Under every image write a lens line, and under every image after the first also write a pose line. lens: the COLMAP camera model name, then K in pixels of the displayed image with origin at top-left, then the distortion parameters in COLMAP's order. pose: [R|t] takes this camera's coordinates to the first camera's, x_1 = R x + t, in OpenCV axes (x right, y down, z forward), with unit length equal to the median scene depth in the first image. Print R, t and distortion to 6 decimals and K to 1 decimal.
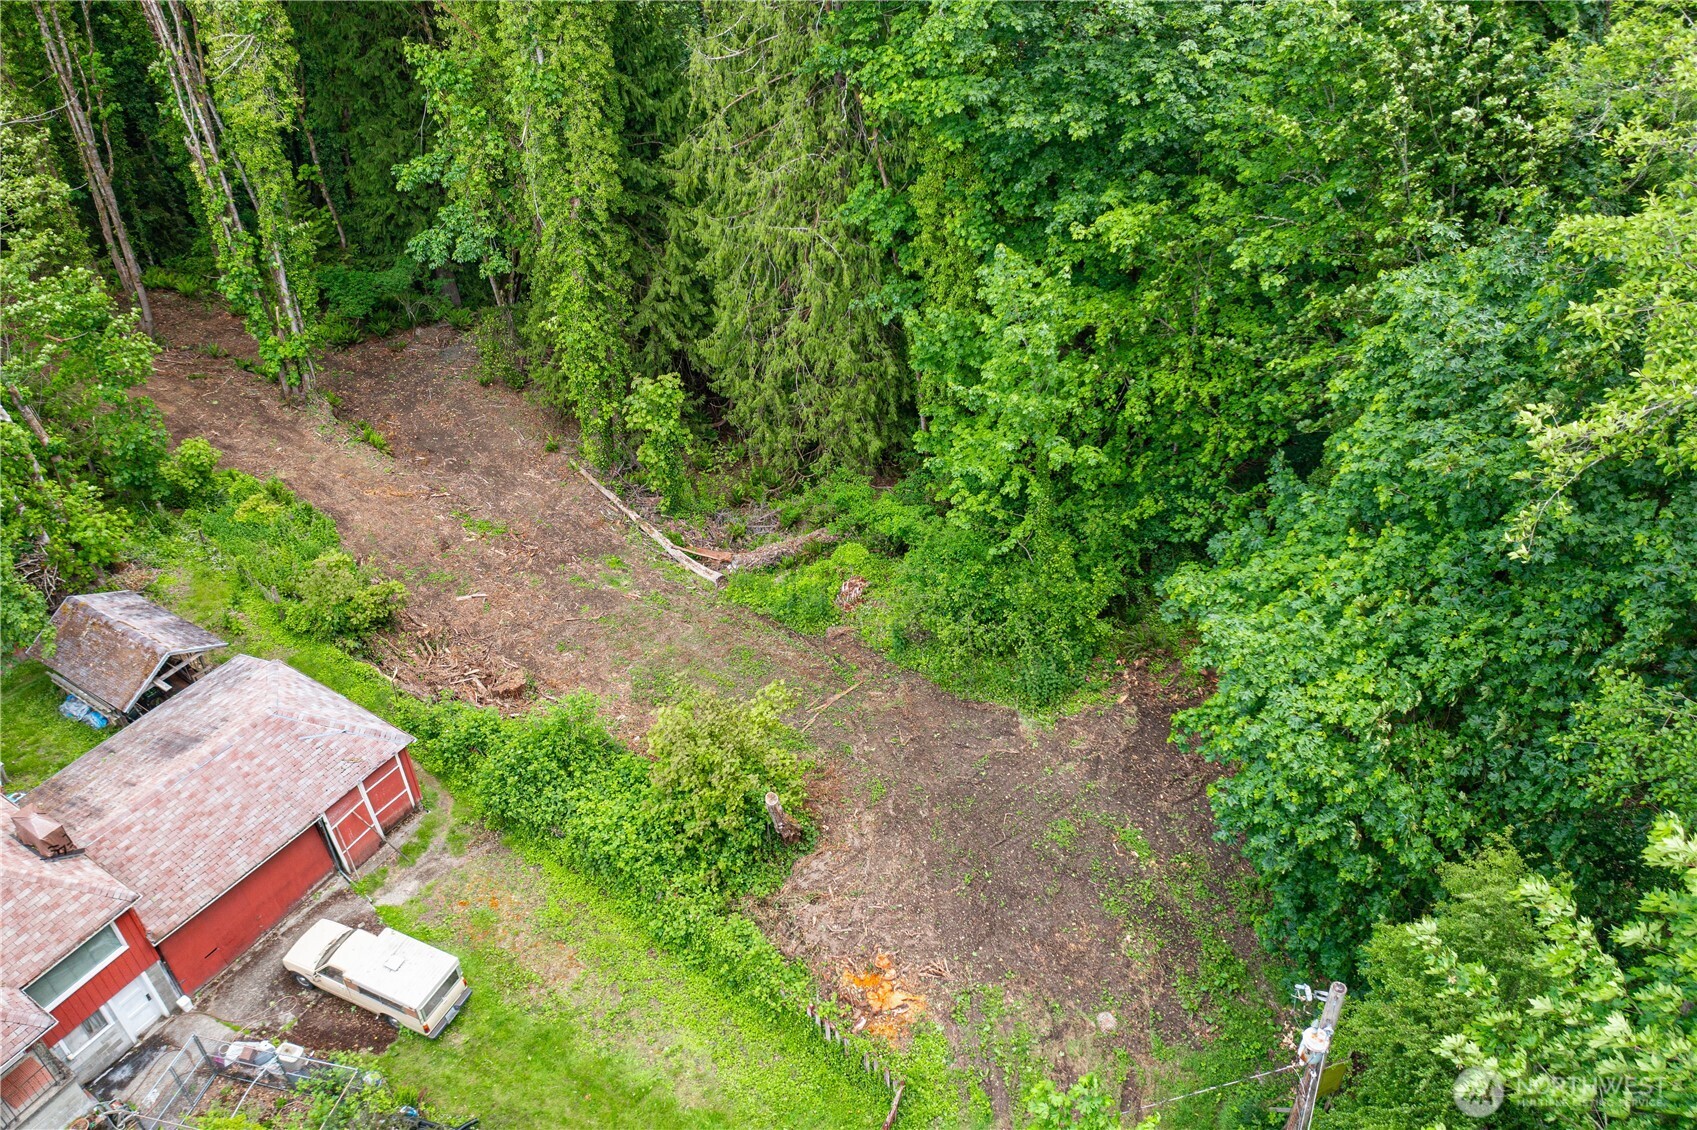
lens RADIAL K [[1345.7, 0, 859.3], [0, 1345.7, 567.2], [0, 0, 1]] dist [-0.027108, 0.011880]
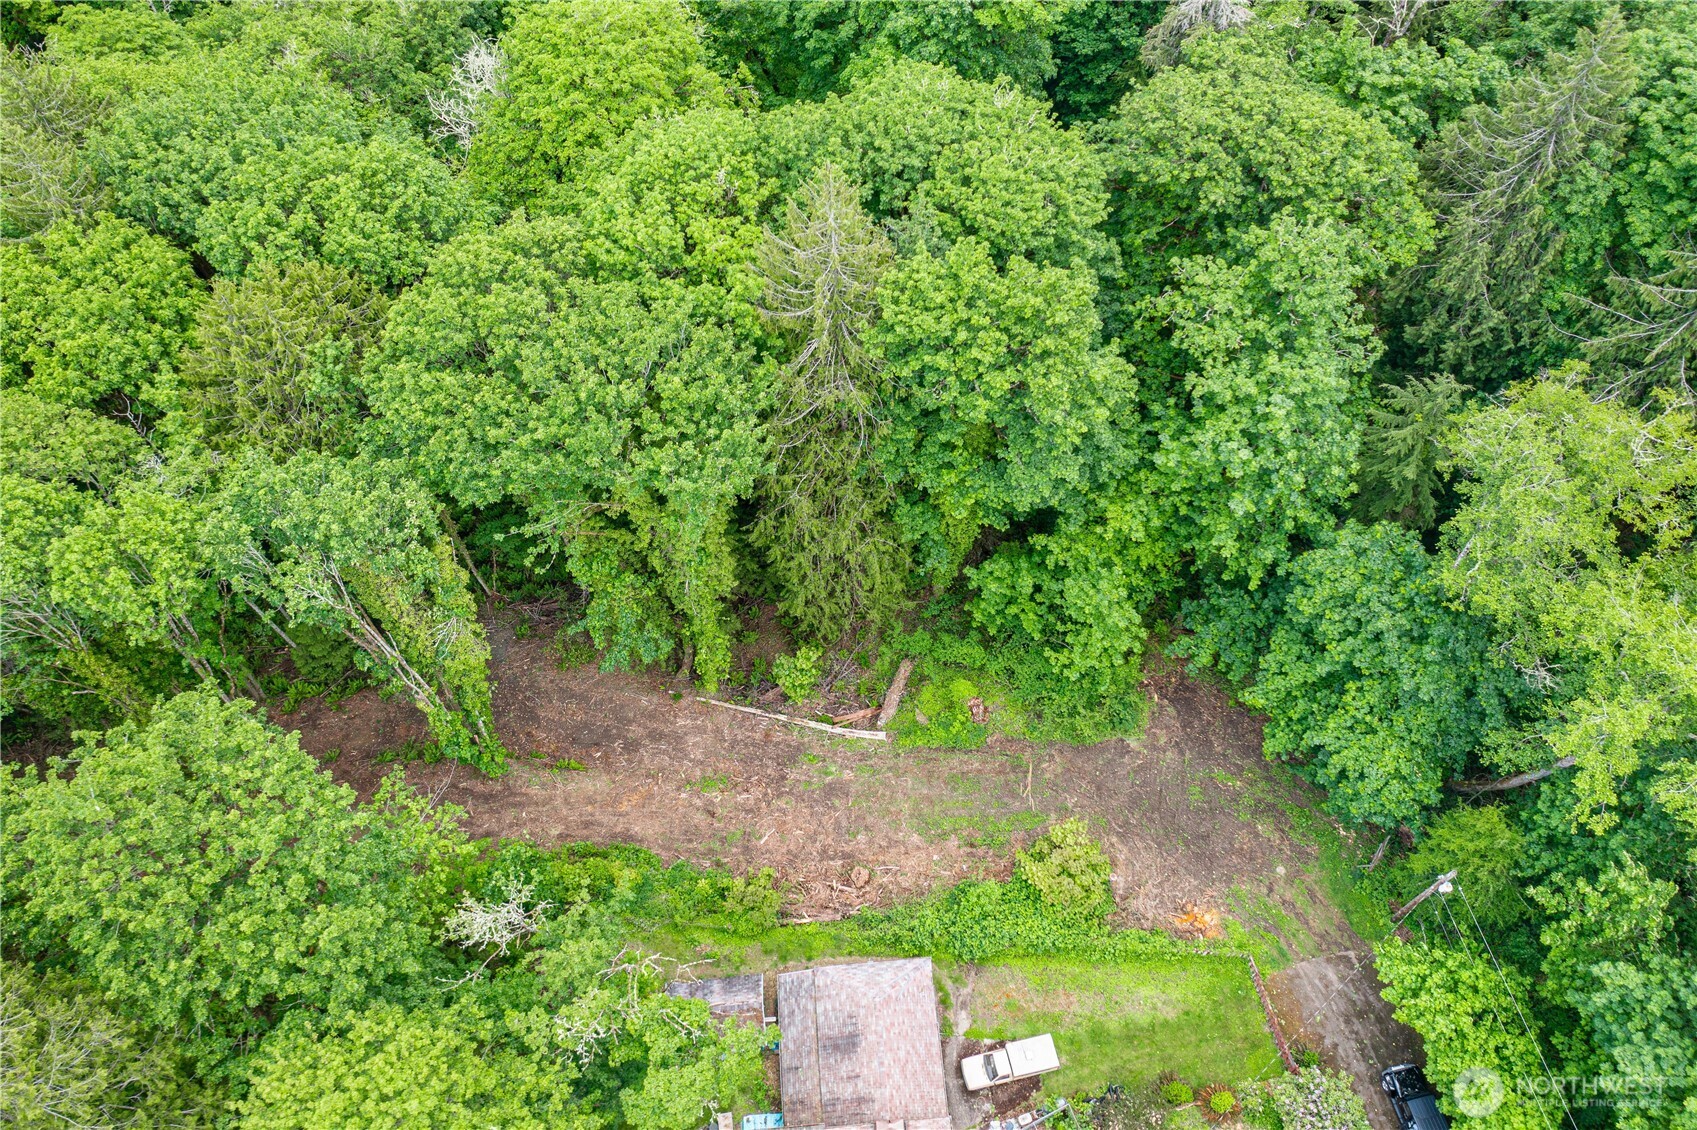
lens RADIAL K [[1345.7, 0, 851.1], [0, 1345.7, 559.1], [0, 0, 1]] dist [-0.027108, 0.011880]
pose [[0.792913, -0.522880, 0.312867, -0.711543], [0.389718, 0.829884, 0.399265, -1.108644], [-0.468411, -0.194653, 0.861801, -0.432801]]
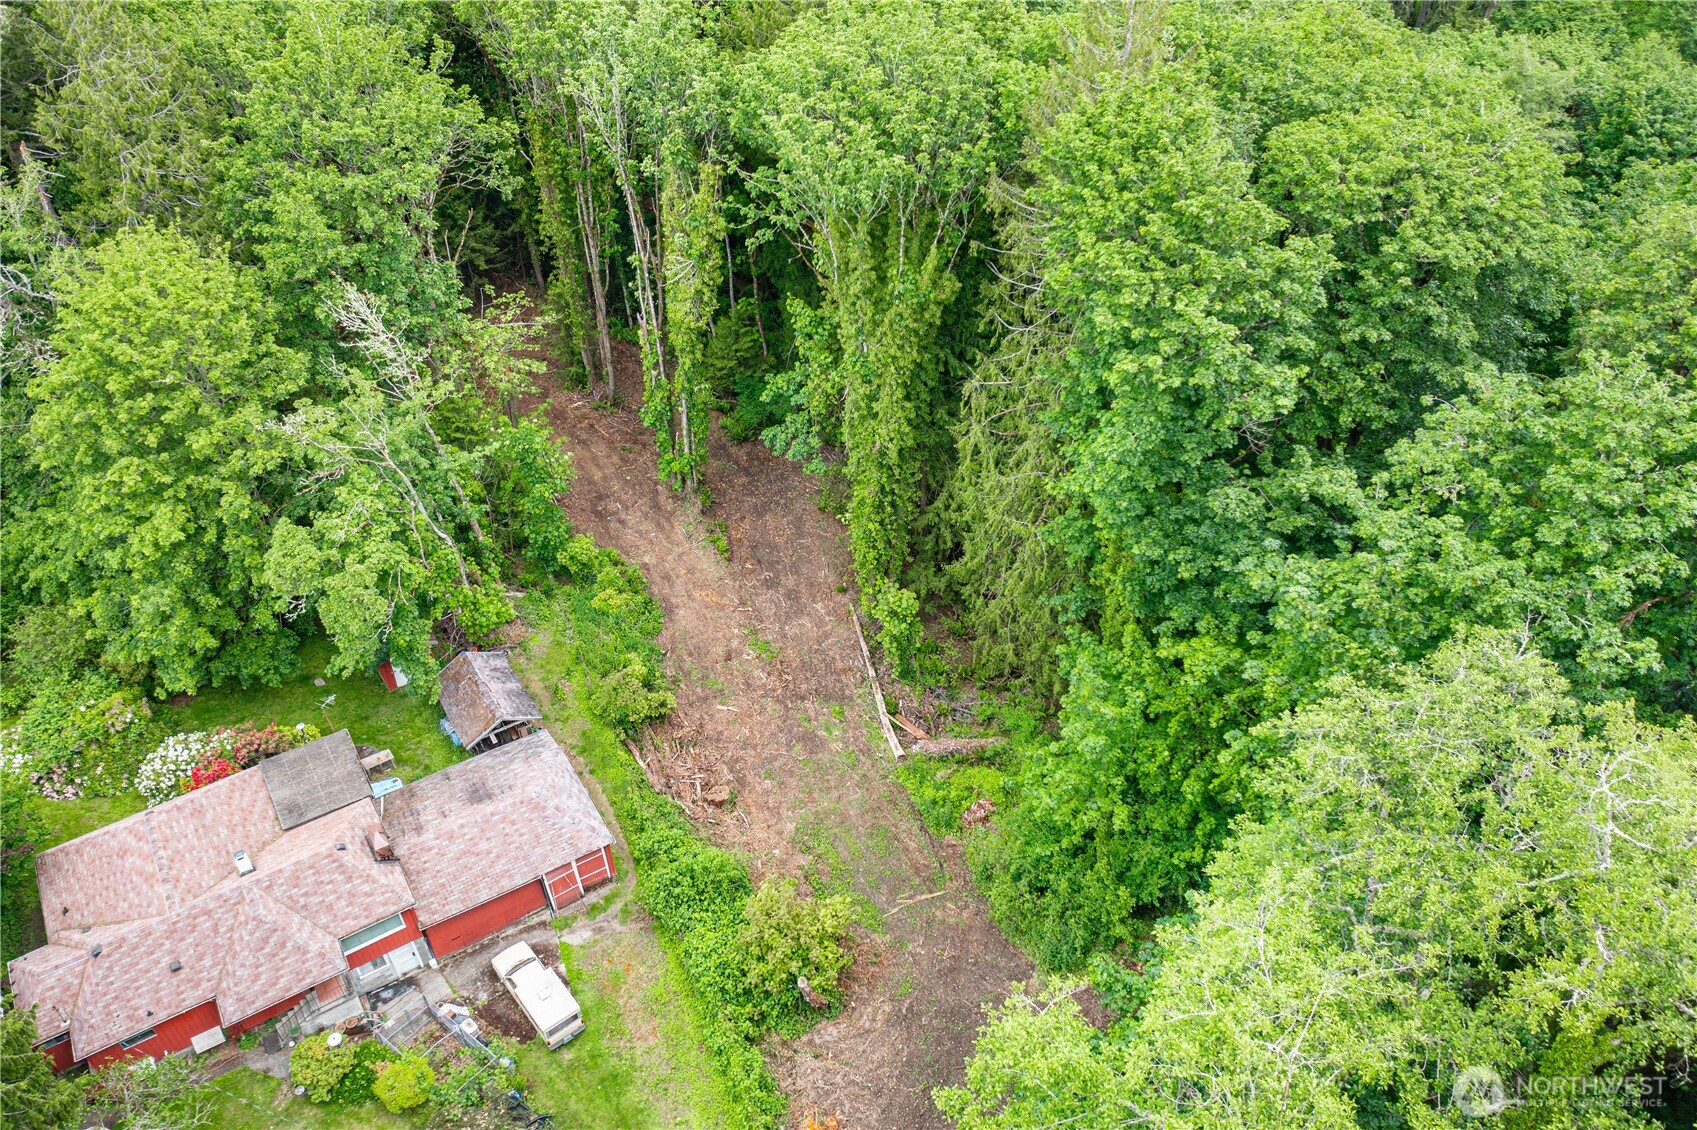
lens RADIAL K [[1345.7, 0, 855.3], [0, 1345.7, 563.1], [0, 0, 1]] dist [-0.027108, 0.011880]
pose [[0.899930, 0.286193, -0.328967, 0.306746], [-0.267133, 0.958161, 0.102801, -0.389884], [0.344624, -0.004636, 0.938729, -0.297464]]
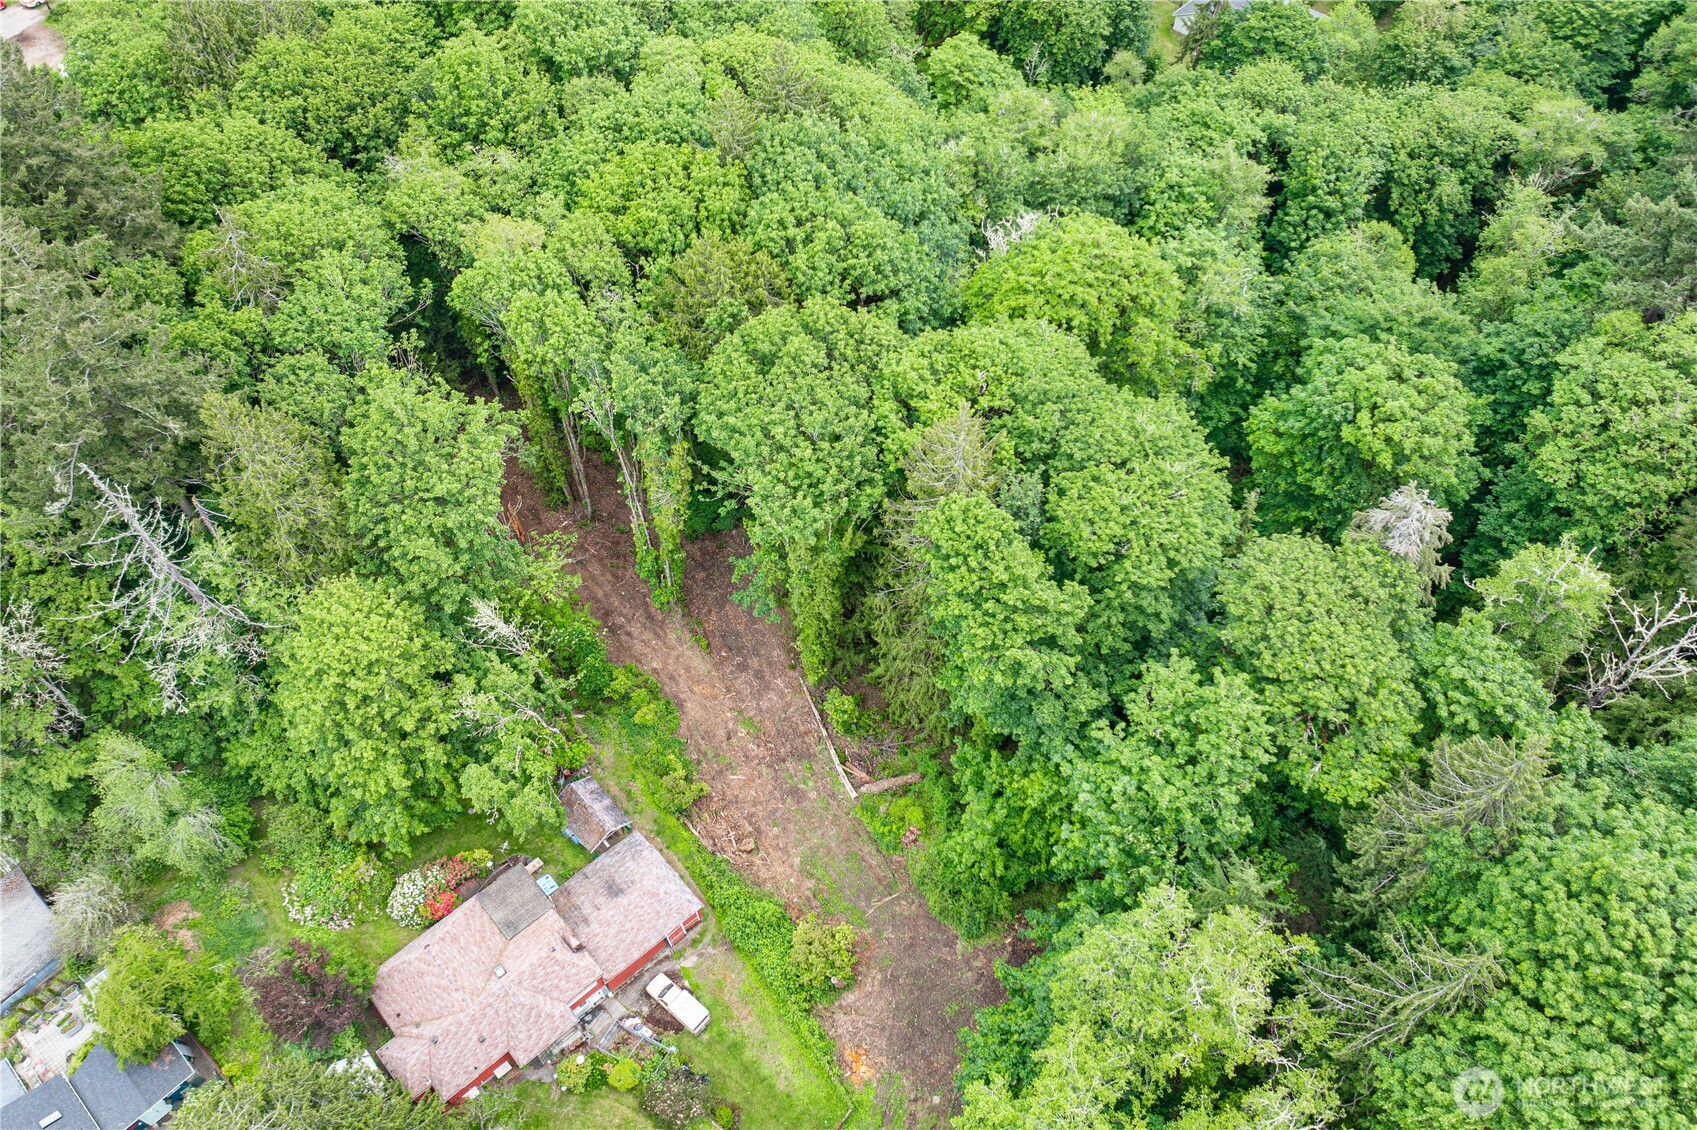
lens RADIAL K [[1345.7, 0, 852.0], [0, 1345.7, 562.2], [0, 0, 1]] dist [-0.027108, 0.011880]
pose [[0.962446, 0.216025, -0.164413, 0.200676], [-0.163143, 0.944318, 0.285741, -1.221254], [0.216986, -0.248188, 0.944097, -1.117042]]
